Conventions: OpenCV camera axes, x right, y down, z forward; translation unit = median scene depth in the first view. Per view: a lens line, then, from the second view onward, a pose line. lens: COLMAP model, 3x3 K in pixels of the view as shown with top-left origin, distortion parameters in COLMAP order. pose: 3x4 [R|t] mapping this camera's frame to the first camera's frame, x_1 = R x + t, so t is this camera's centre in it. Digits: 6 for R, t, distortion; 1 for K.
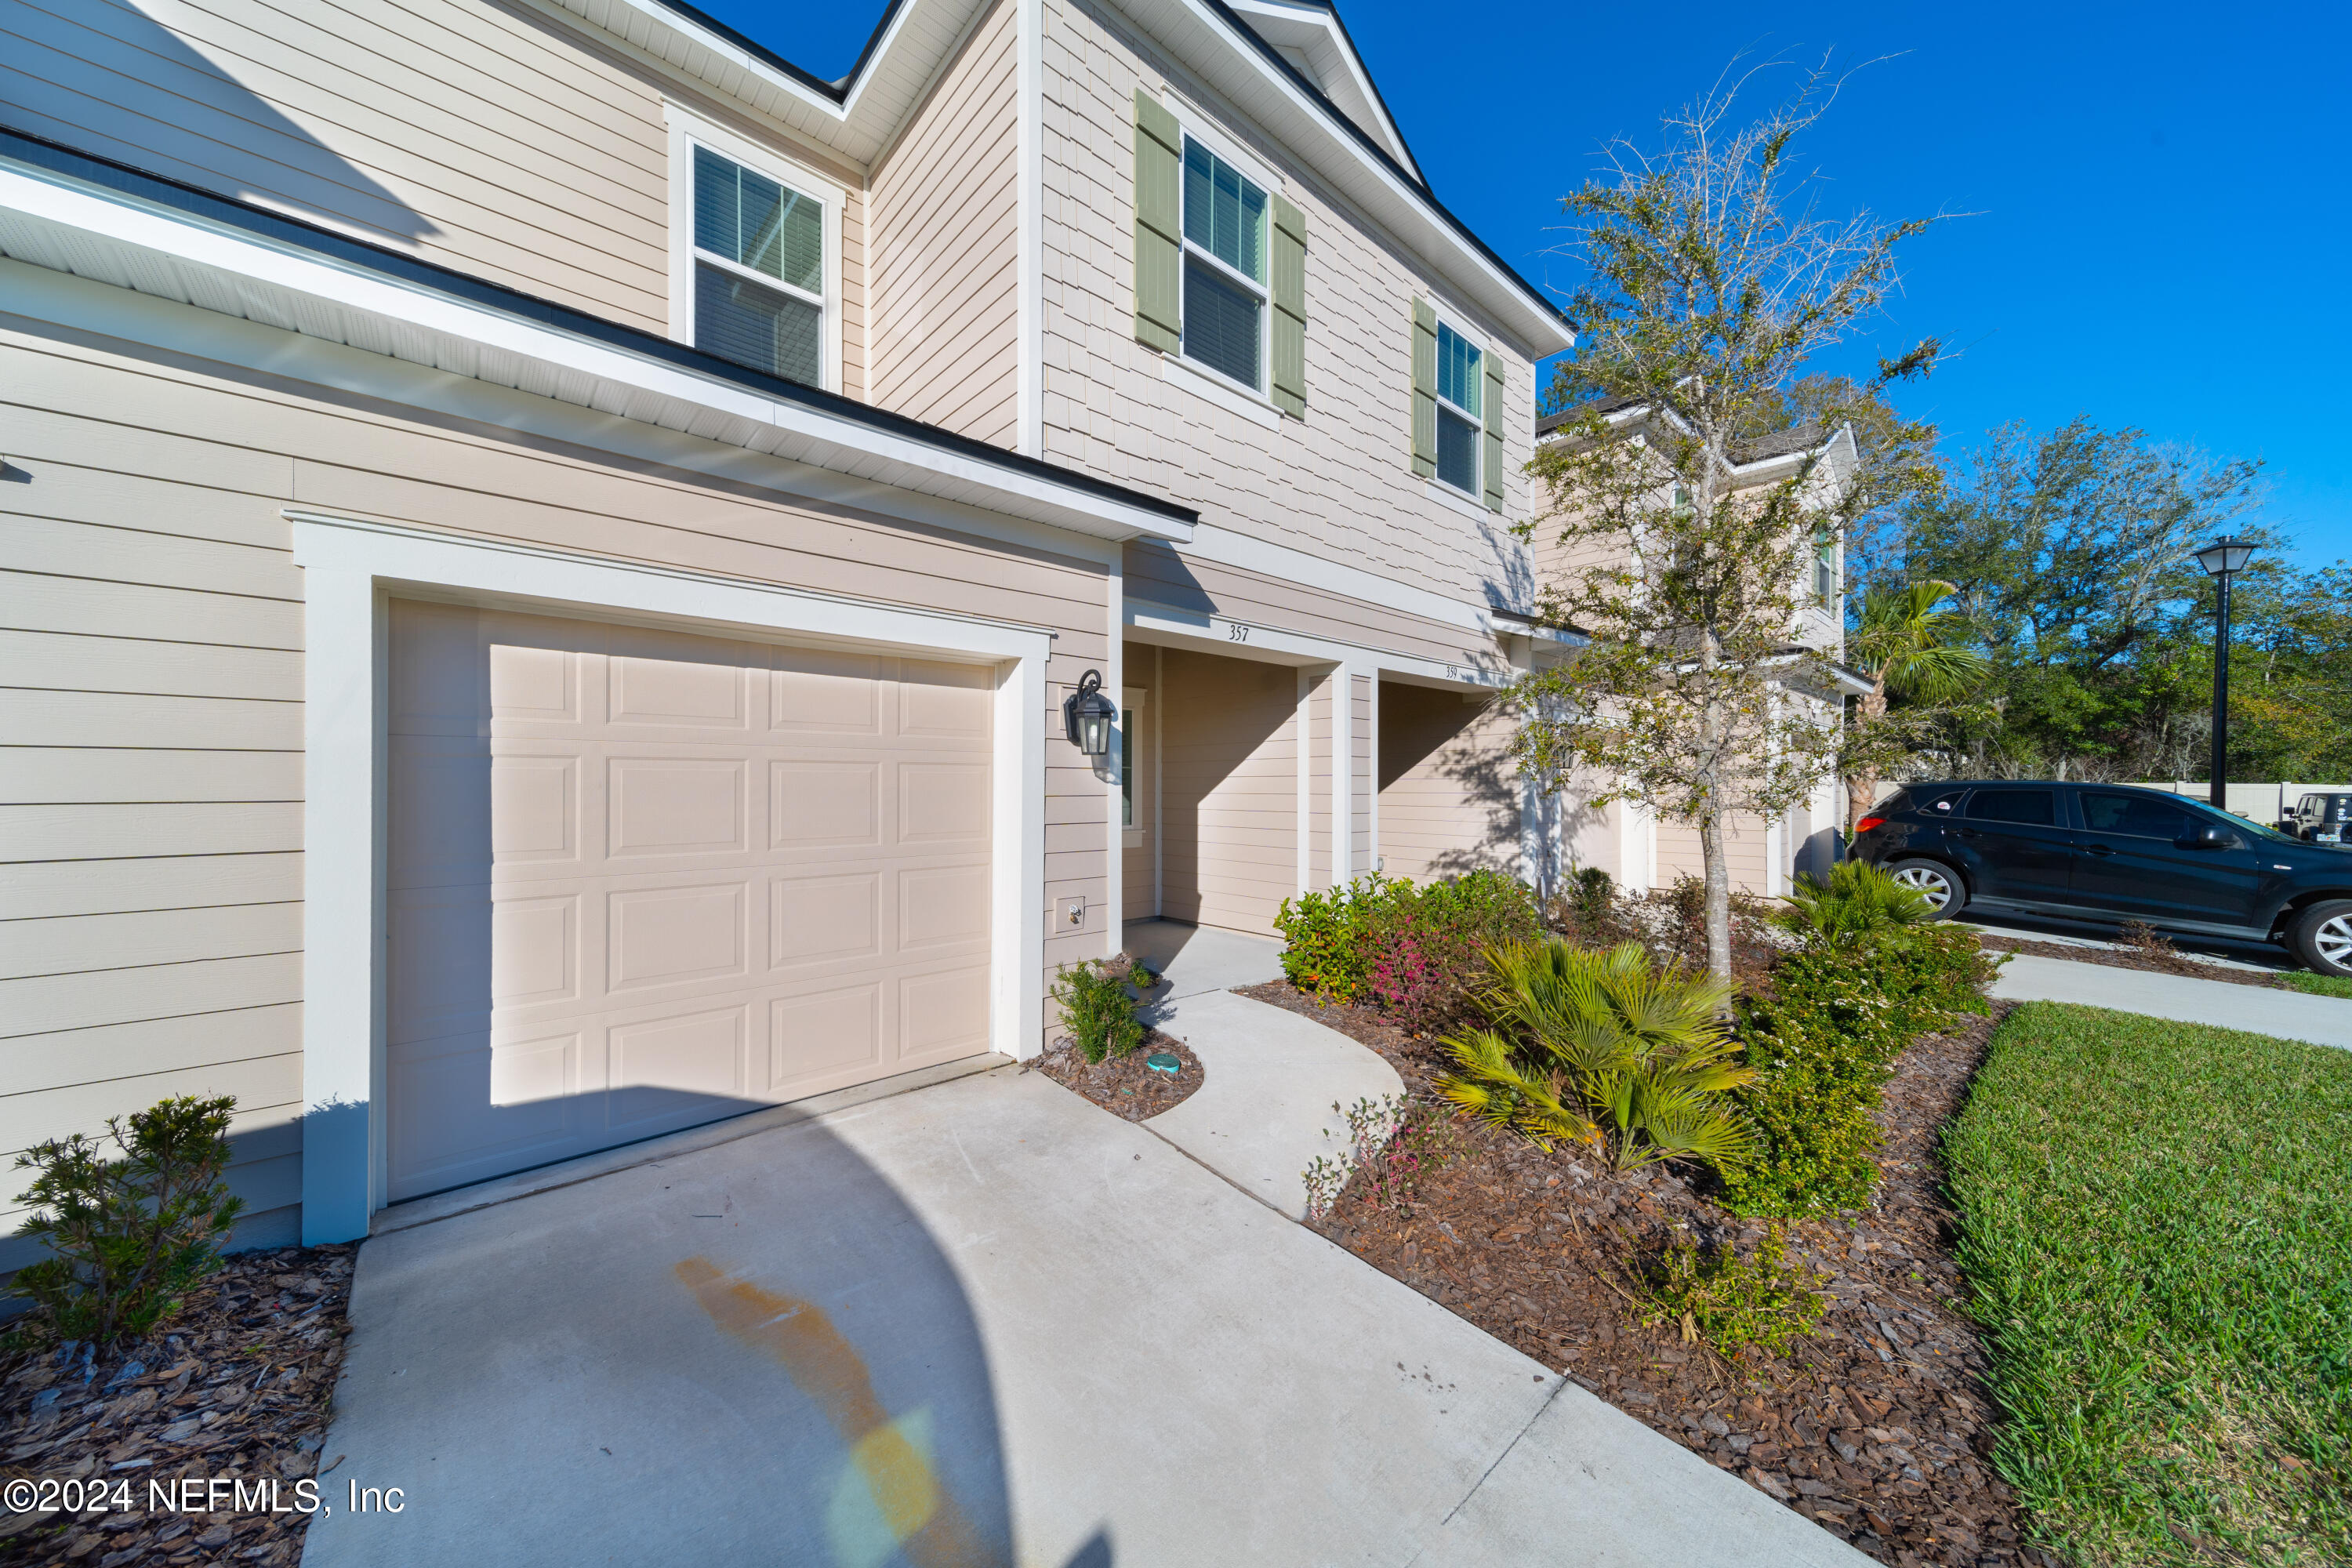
lens RADIAL K [[834.8, 0, 1176.0], [0, 834.8, 784.0], [0, 0, 1]] dist [-0.000743, 0.000012]
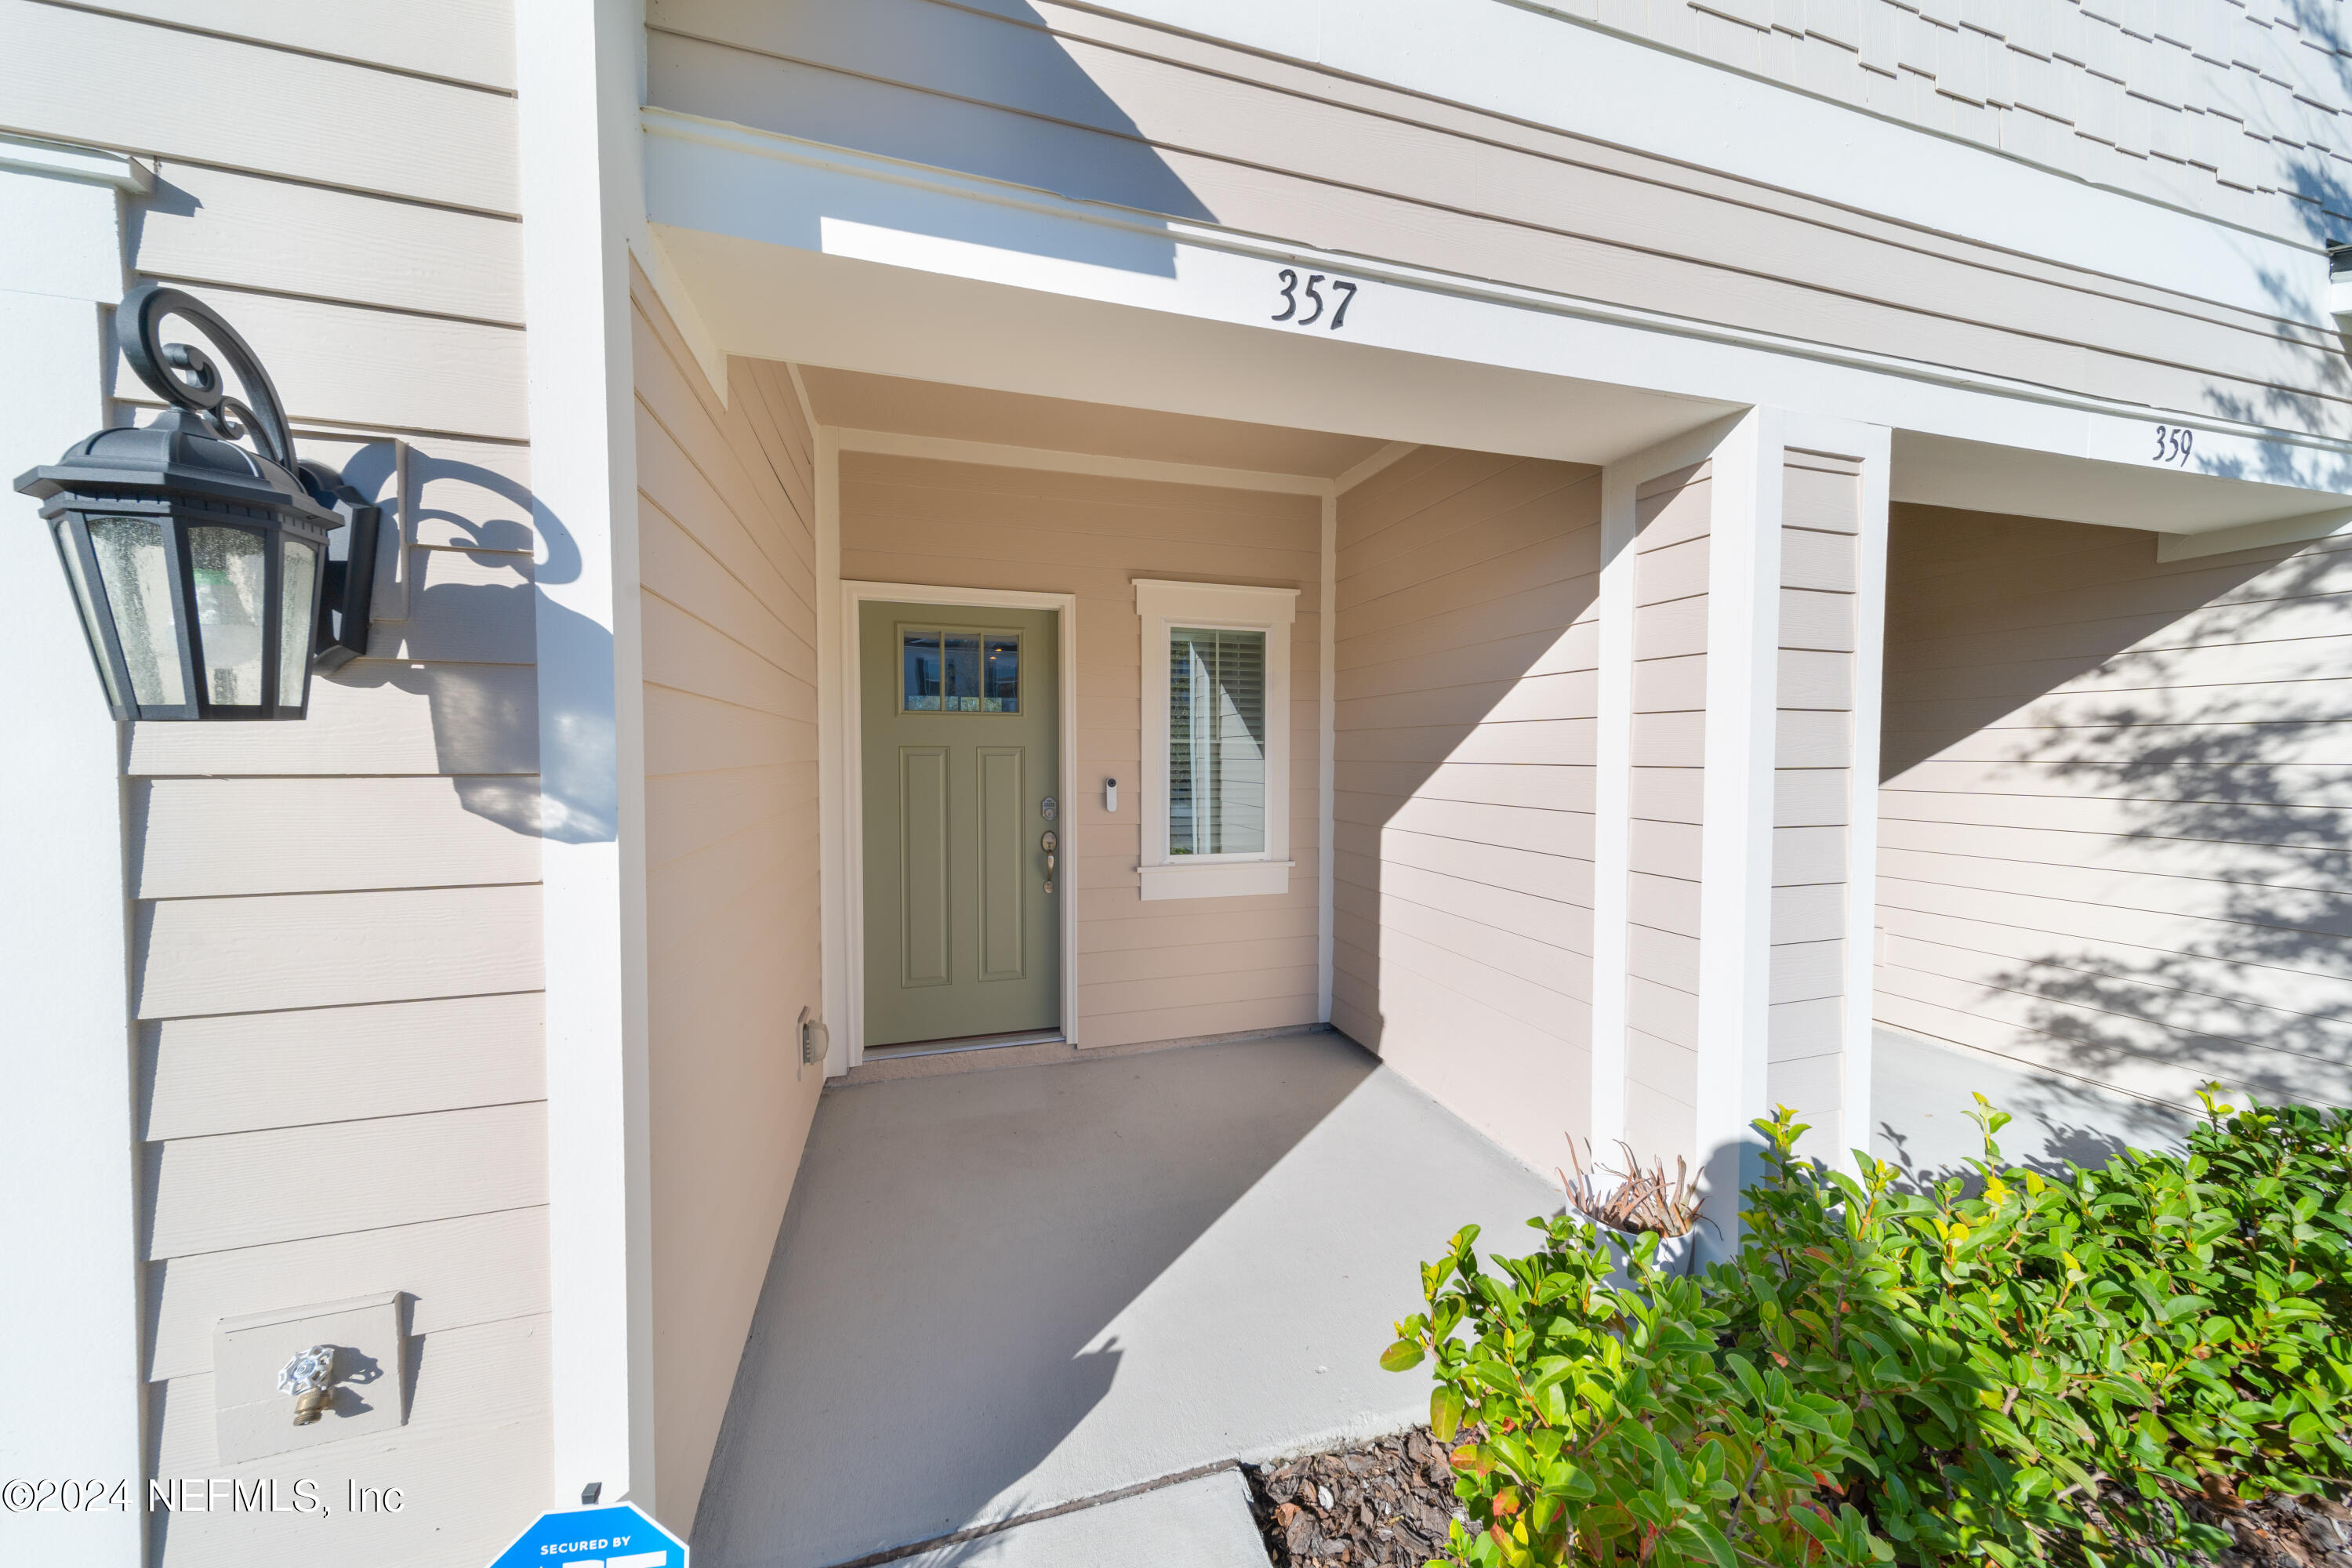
lens RADIAL K [[834.8, 0, 1176.0], [0, 834.8, 784.0], [0, 0, 1]] dist [-0.000743, 0.000012]
pose [[0.911161, 0.026671, -0.411186, 0.118645], [-0.010734, 0.999101, 0.041020, -0.017627], [0.411911, -0.032962, 0.910628, 0.547501]]
